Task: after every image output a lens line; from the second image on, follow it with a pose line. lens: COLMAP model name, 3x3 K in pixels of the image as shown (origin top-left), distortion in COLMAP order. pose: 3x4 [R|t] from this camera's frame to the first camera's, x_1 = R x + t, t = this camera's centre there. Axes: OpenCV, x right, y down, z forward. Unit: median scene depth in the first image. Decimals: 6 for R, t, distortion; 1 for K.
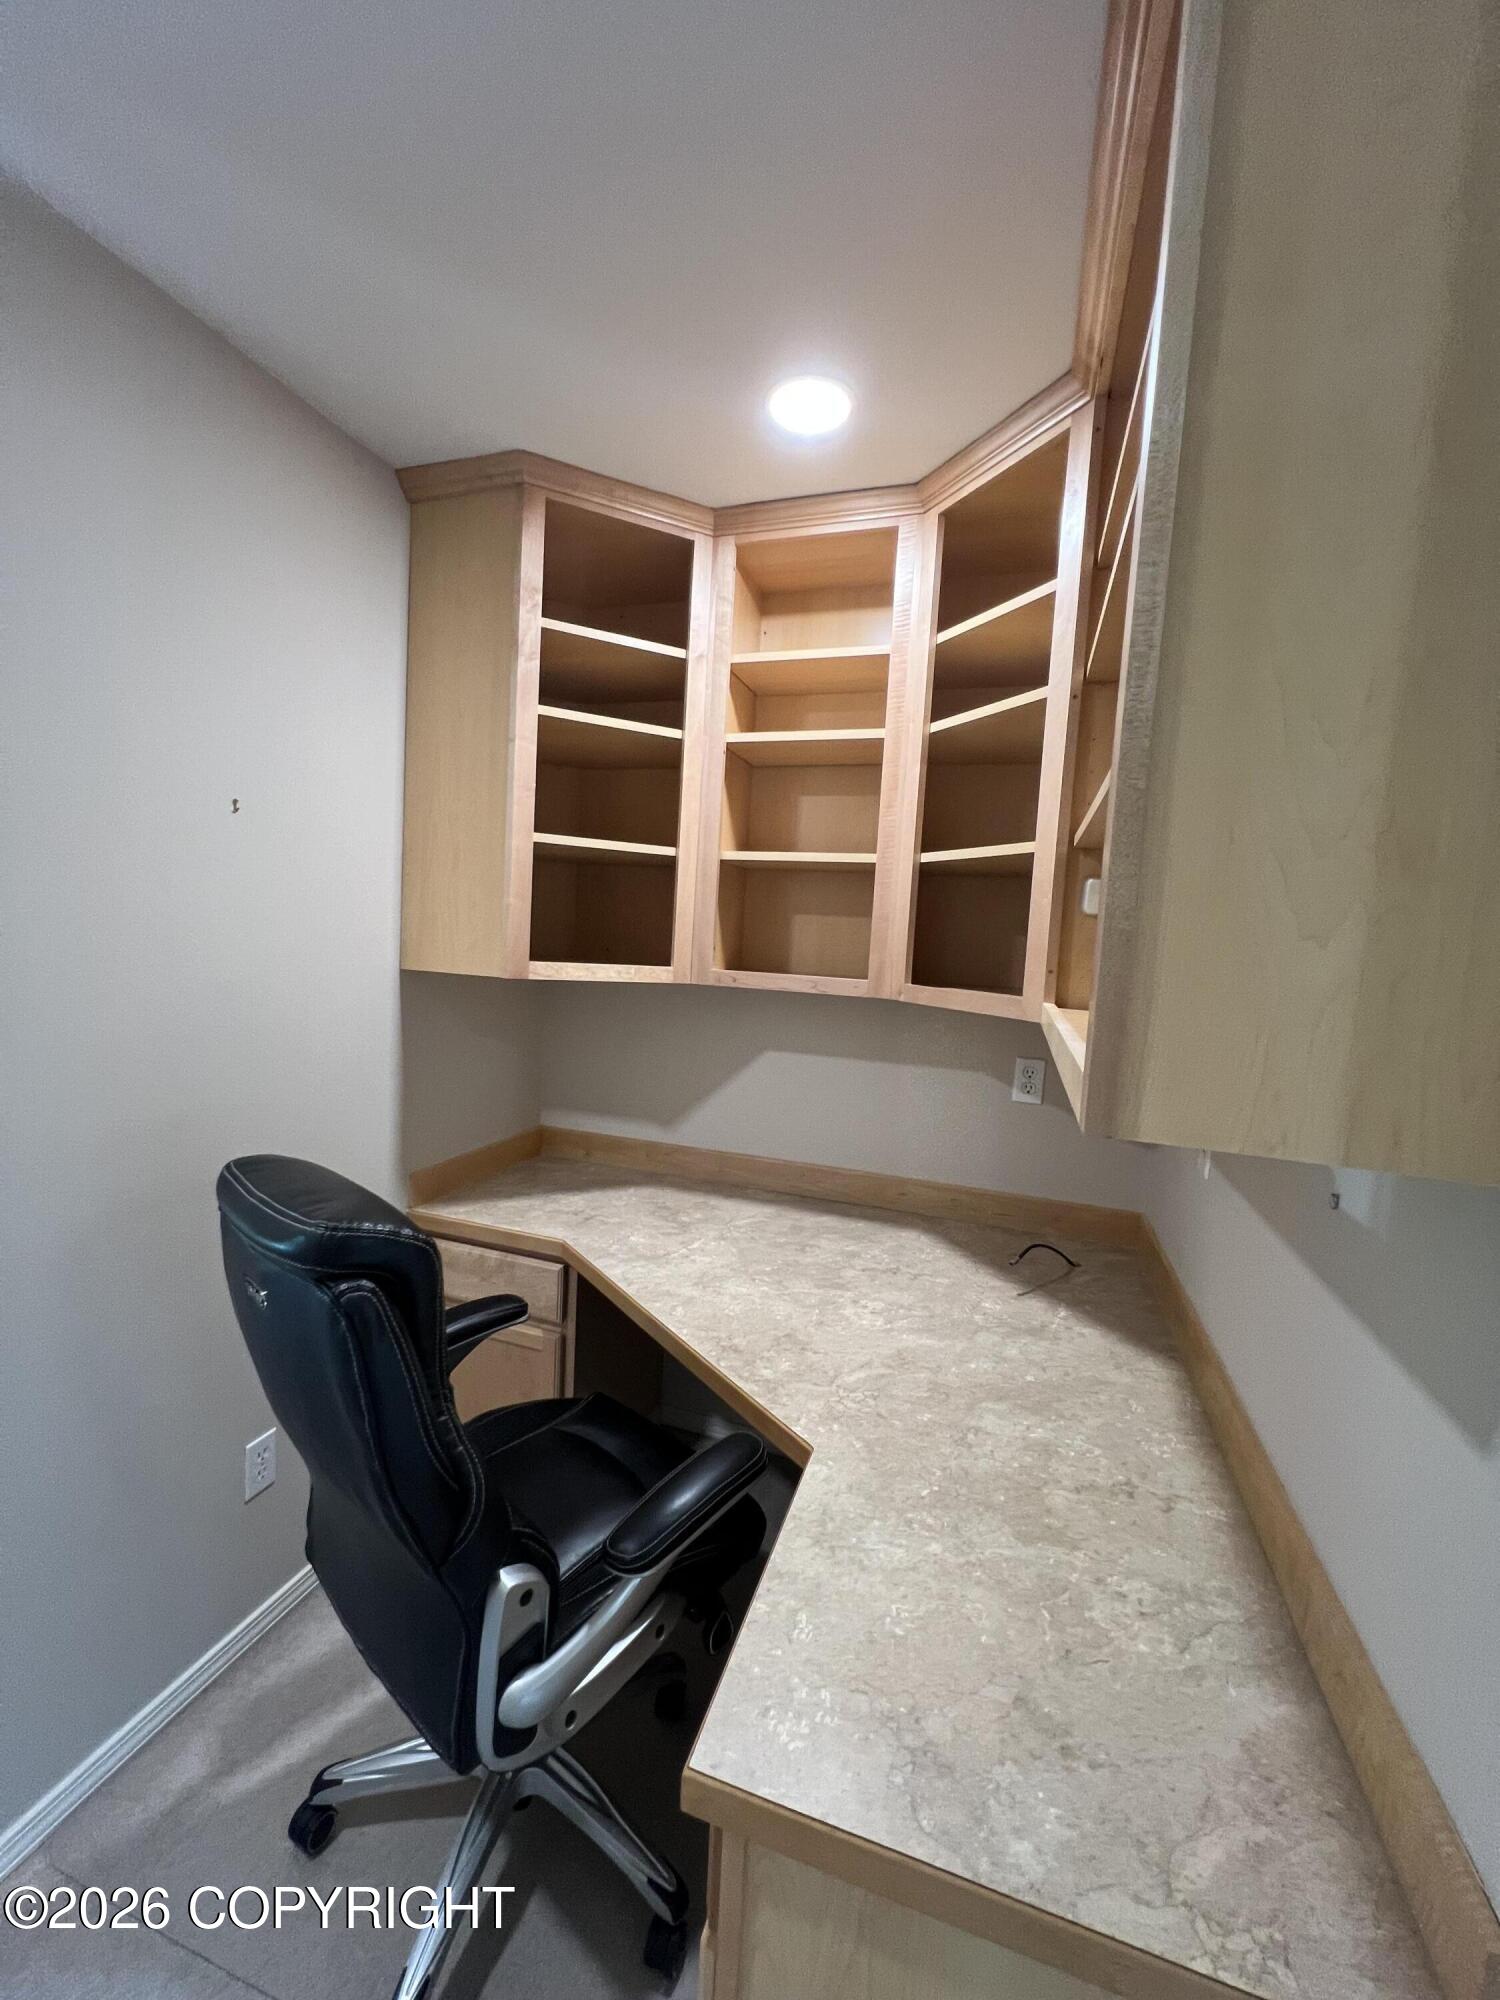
lens RADIAL K [[797.4, 0, 755.5], [0, 797.4, 1000.2], [0, 0, 1]] dist [0.003073, -0.000257]
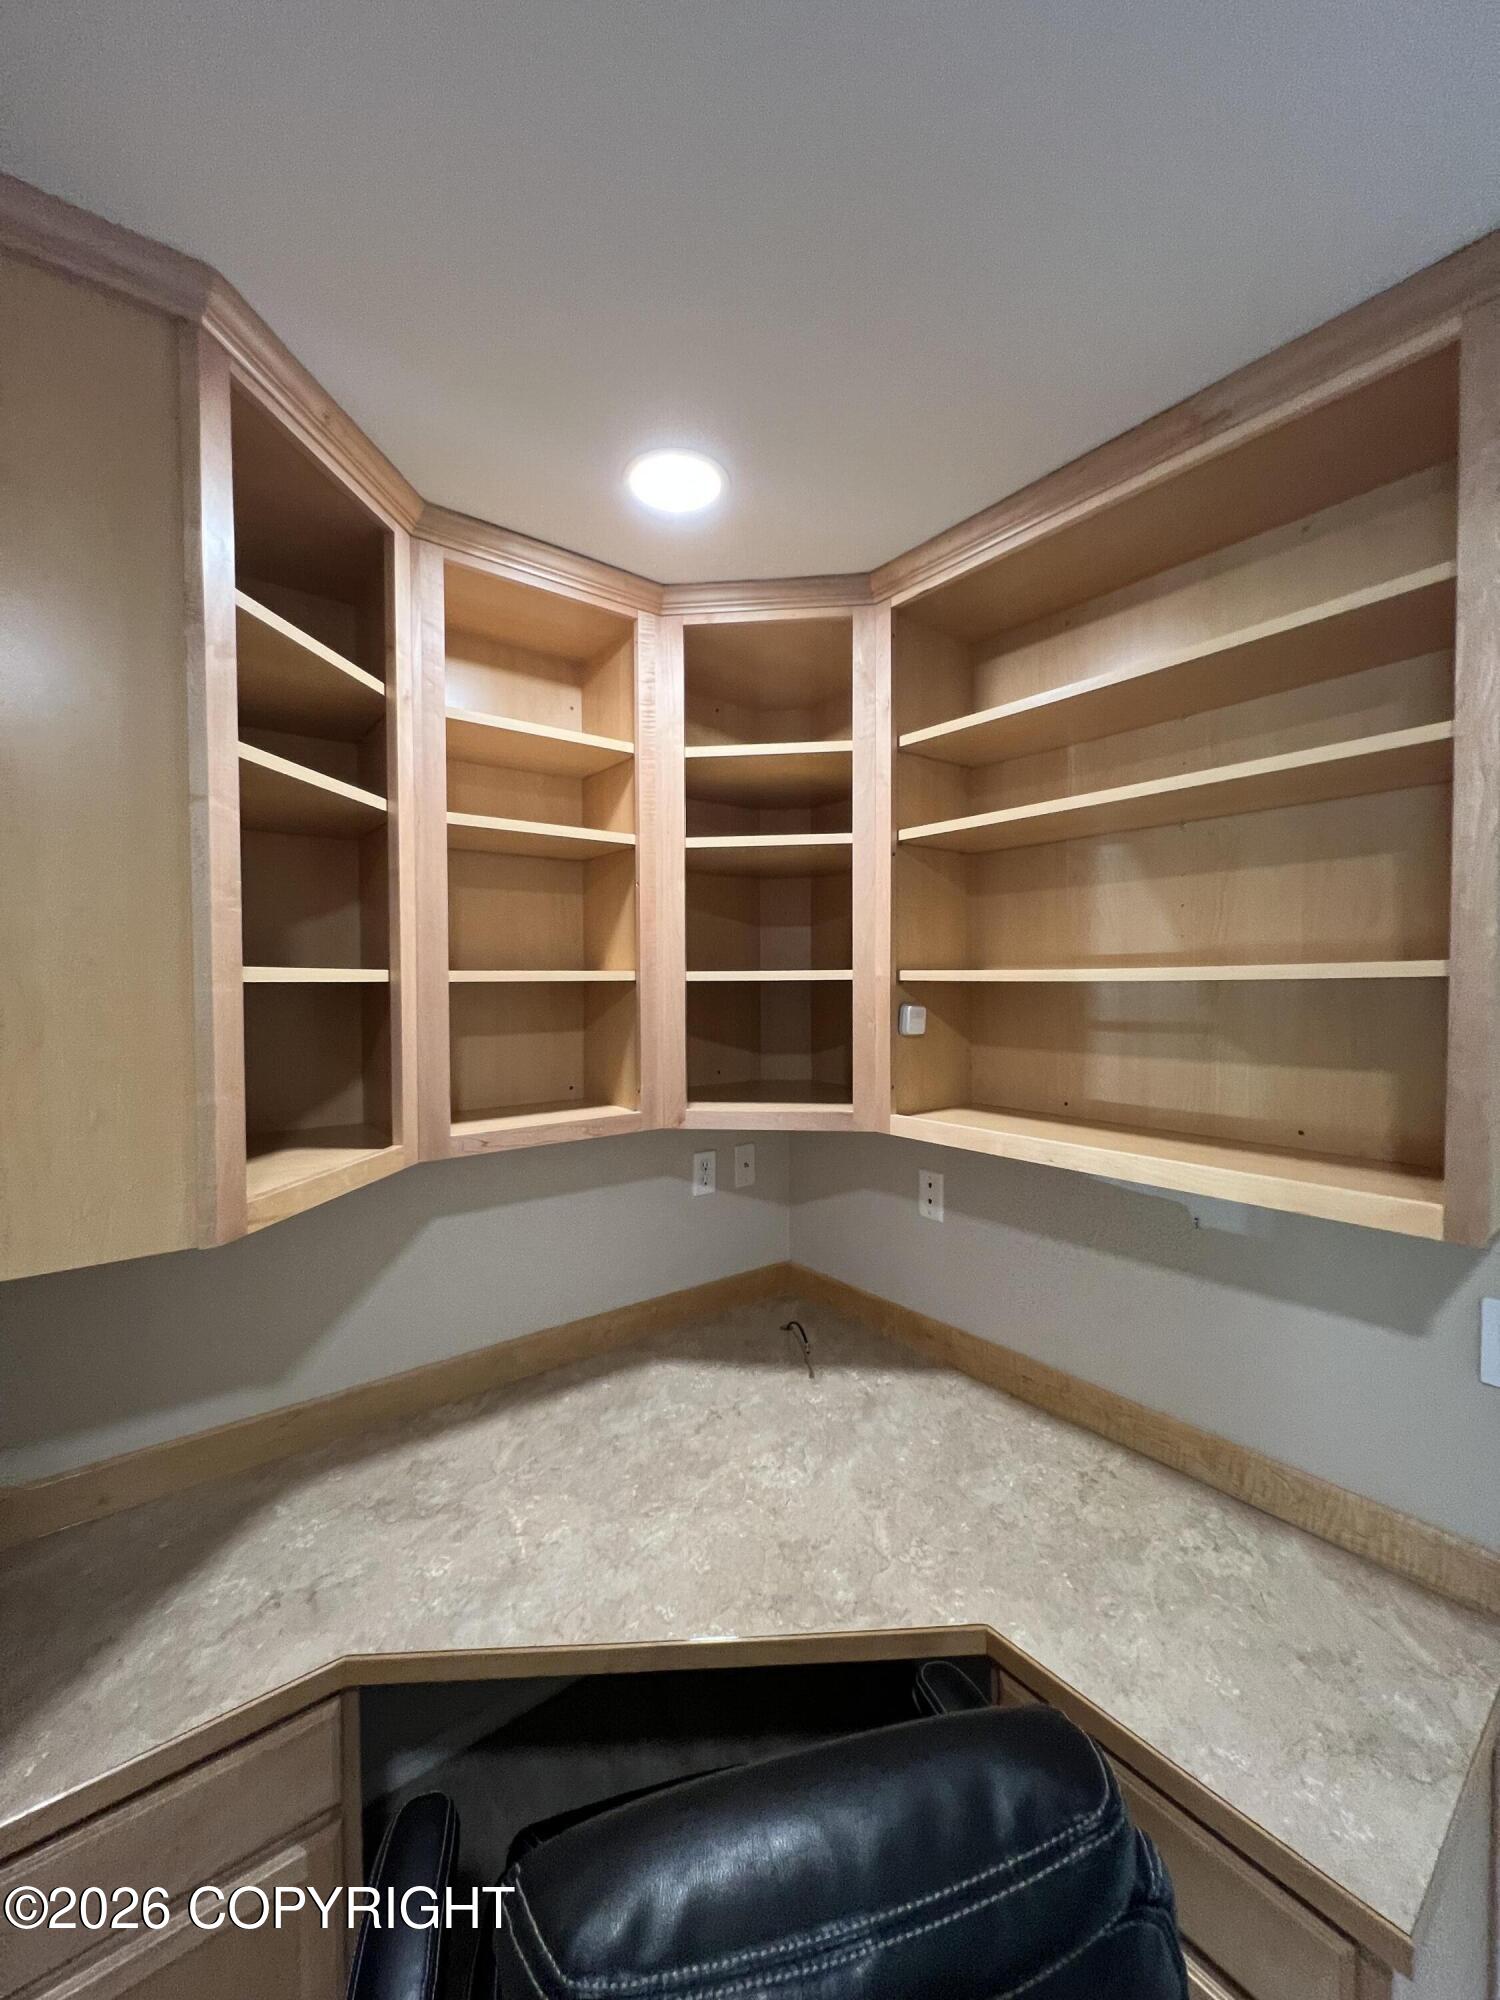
lens RADIAL K [[797.4, 0, 750.5], [0, 797.4, 998.7], [0, 0, 1]] dist [0.003073, -0.000257]
pose [[0.553678, -0.079394, 0.828938, -0.549280], [0.101752, 0.994436, 0.027281, -0.171809], [-0.826491, 0.069241, 0.558675, 0.412382]]
